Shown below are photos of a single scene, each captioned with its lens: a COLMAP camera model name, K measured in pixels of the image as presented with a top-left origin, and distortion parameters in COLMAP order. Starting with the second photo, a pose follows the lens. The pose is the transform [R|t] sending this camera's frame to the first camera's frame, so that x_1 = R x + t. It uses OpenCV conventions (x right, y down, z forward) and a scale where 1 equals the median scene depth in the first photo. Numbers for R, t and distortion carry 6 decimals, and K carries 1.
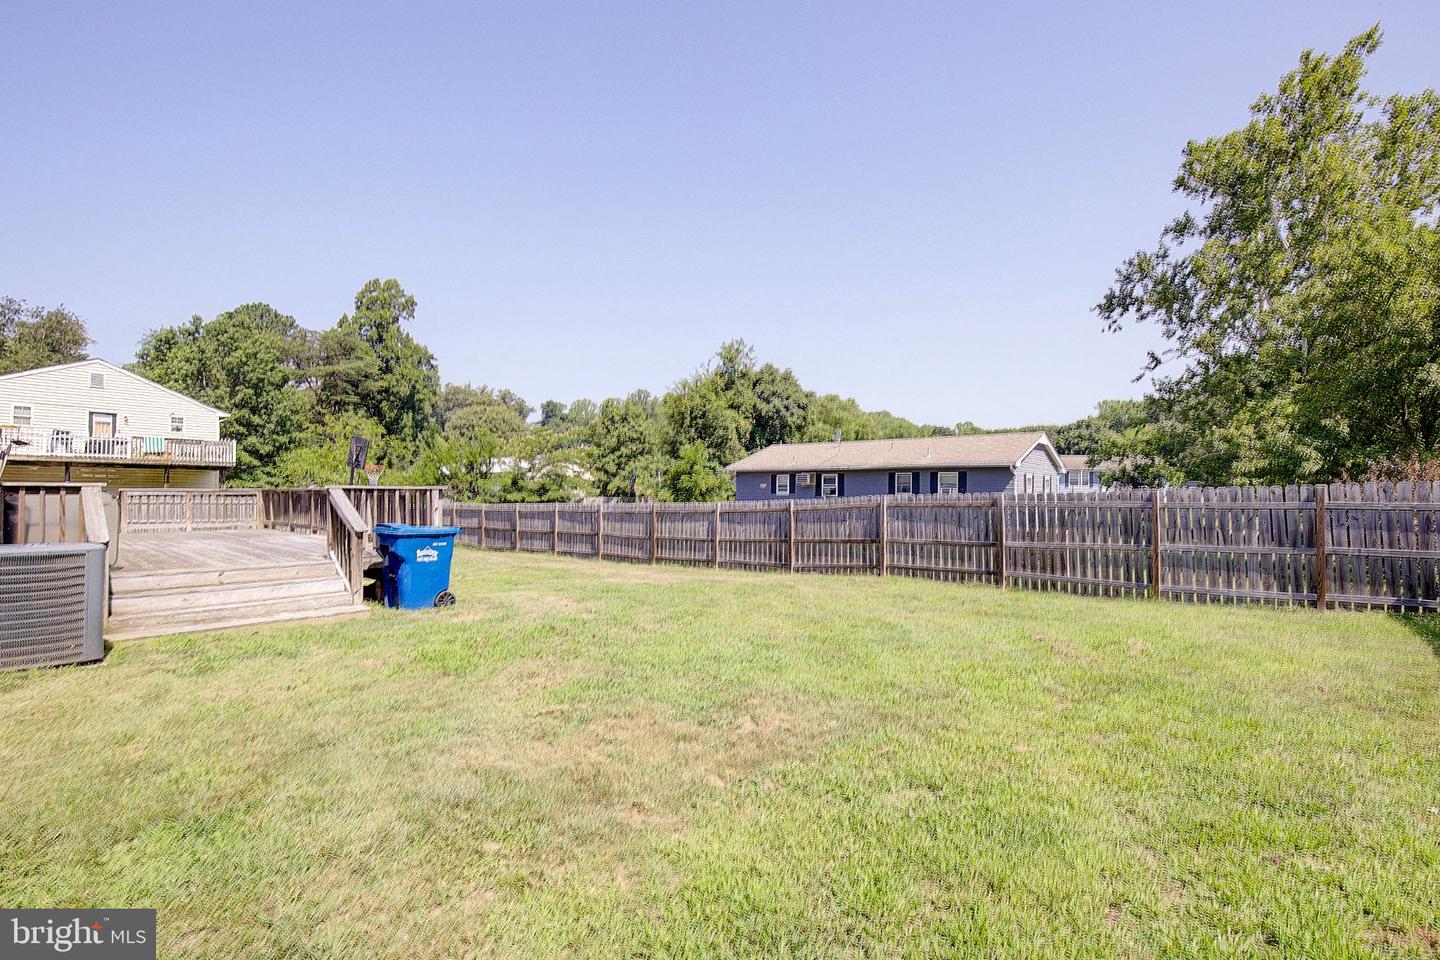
lens RADIAL K [[711.2, 0, 720.0], [0, 711.2, 480.0], [0, 0, 1]] dist [-0.024963, 0.000735]
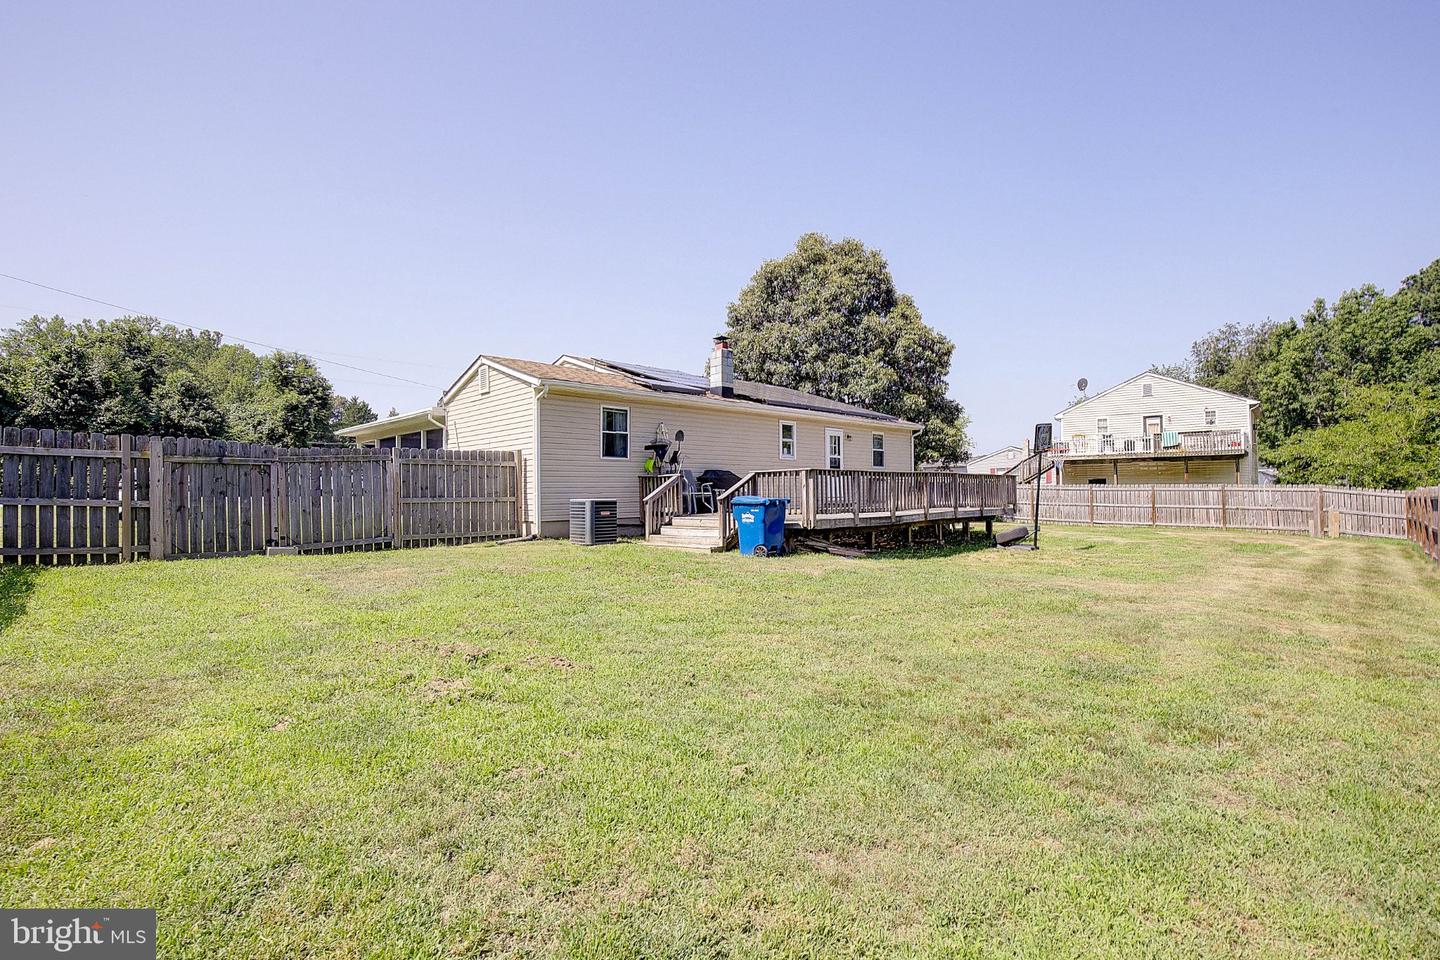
lens RADIAL K [[711.2, 0, 720.0], [0, 711.2, 480.0], [0, 0, 1]] dist [-0.024963, 0.000735]
pose [[-0.033718, -0.019659, -0.999238, 0.346745], [0.029954, 0.999337, -0.020672, 0.016285], [0.998982, -0.030628, -0.033106, 0.297942]]
